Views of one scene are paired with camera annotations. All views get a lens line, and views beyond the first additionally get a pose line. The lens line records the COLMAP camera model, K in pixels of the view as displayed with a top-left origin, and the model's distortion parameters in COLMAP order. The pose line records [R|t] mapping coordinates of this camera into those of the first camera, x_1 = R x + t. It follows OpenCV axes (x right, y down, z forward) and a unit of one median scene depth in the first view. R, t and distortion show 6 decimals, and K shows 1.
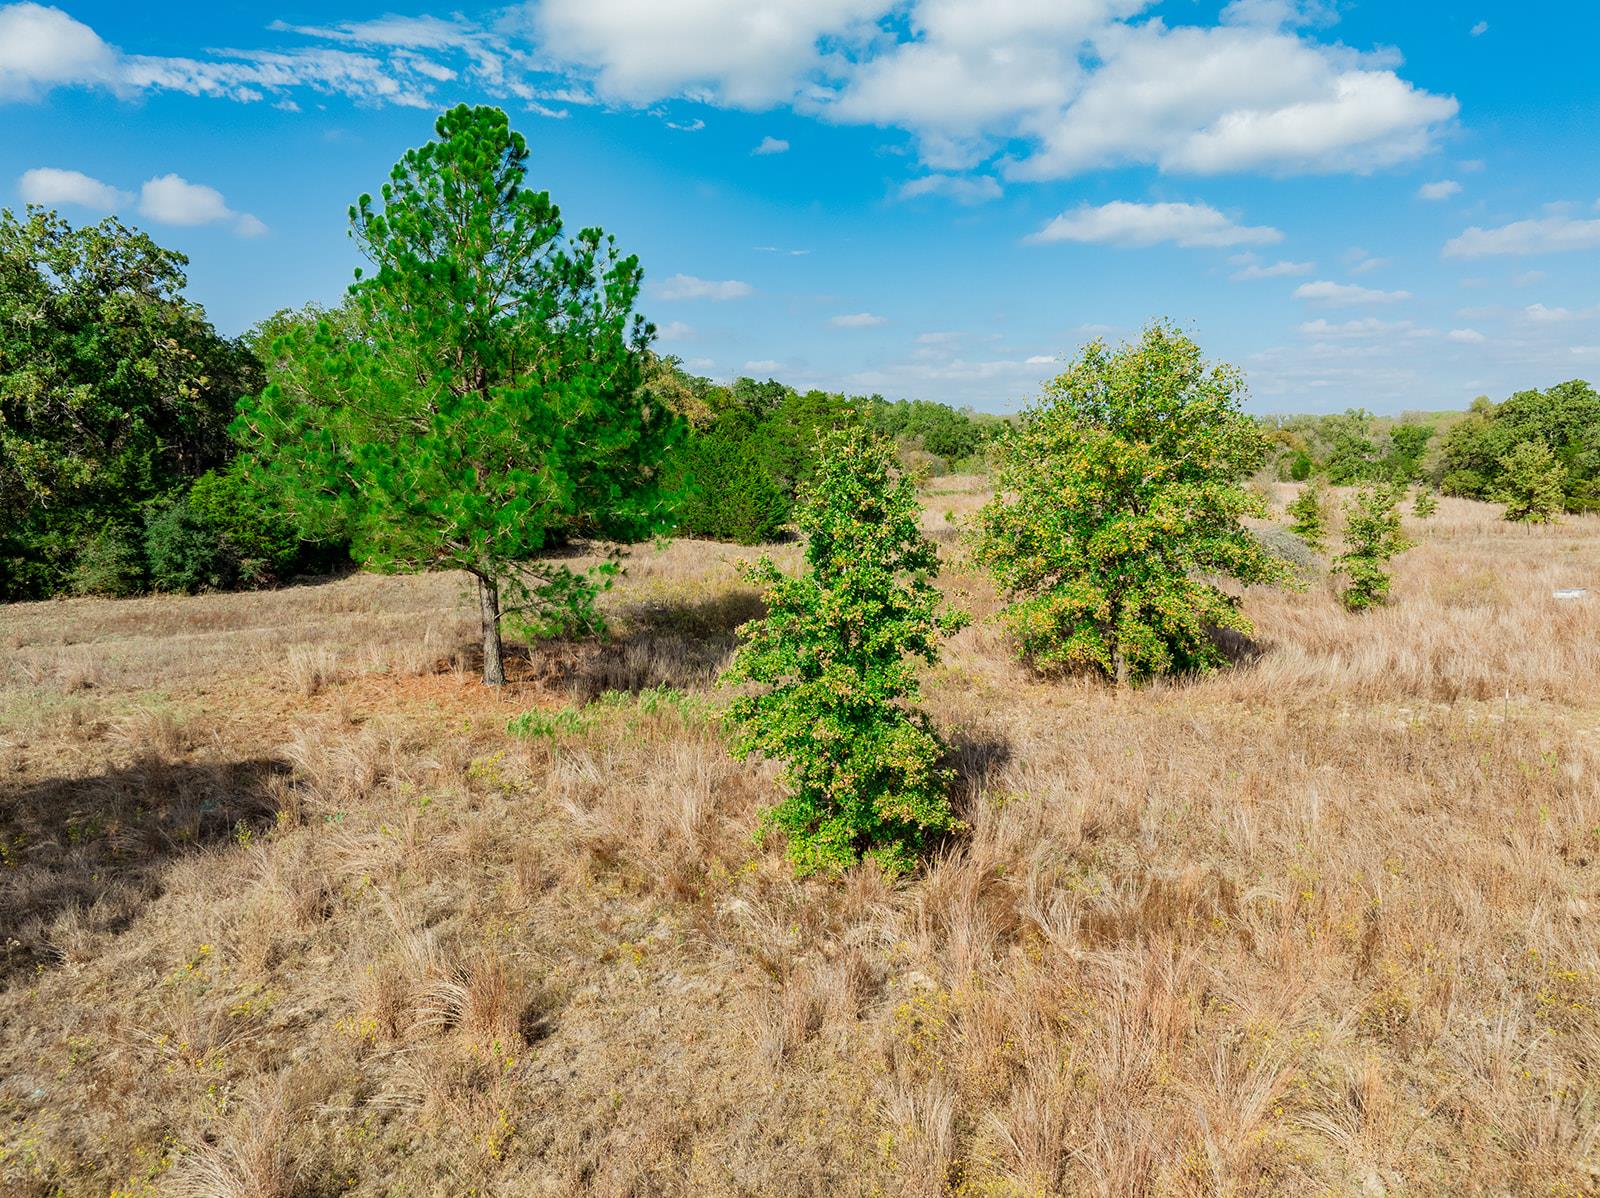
lens RADIAL K [[1144.6, 0, 808.7], [0, 1144.6, 600.1], [0, 0, 1]] dist [-0.026650, -0.000850]
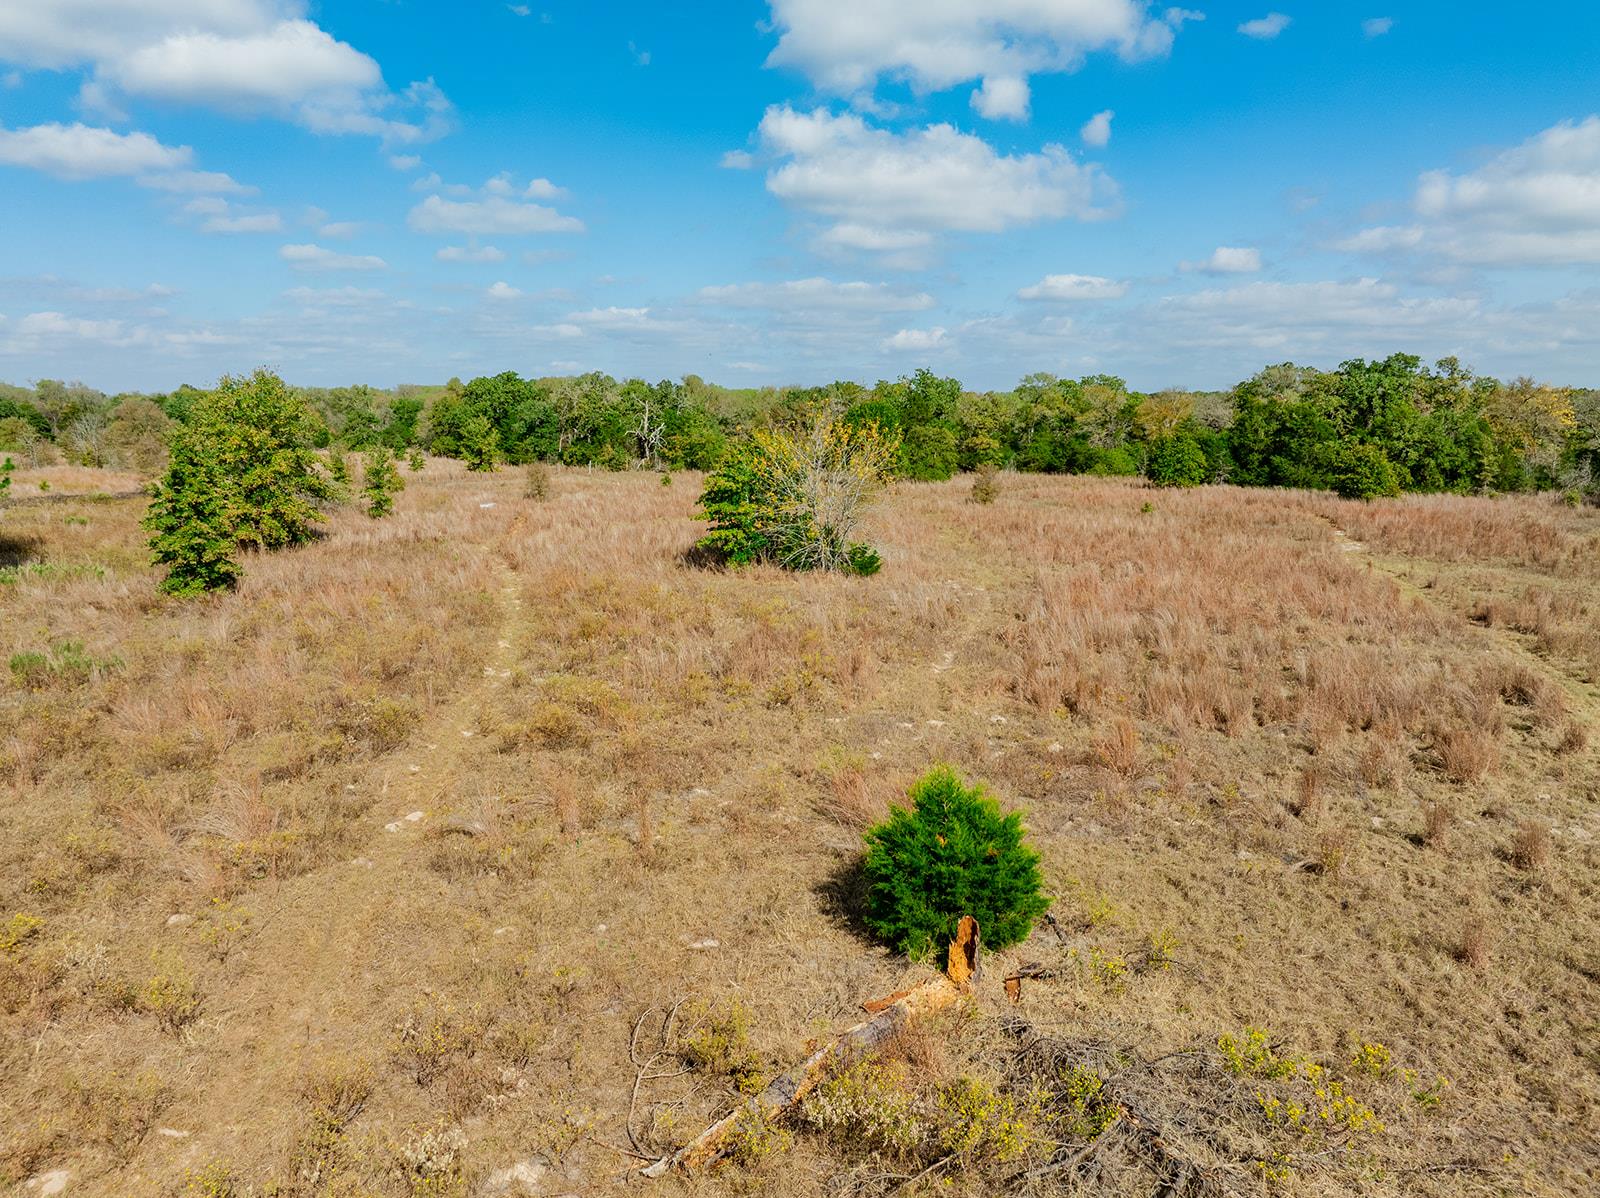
lens RADIAL K [[1144.6, 0, 807.8], [0, 1144.6, 599.1], [0, 0, 1]] dist [-0.026650, -0.000850]
pose [[0.687071, -0.117375, 0.717047, -0.167811], [0.097824, 0.992824, 0.068784, 0.036963], [-0.719975, 0.022885, 0.693622, -0.347587]]
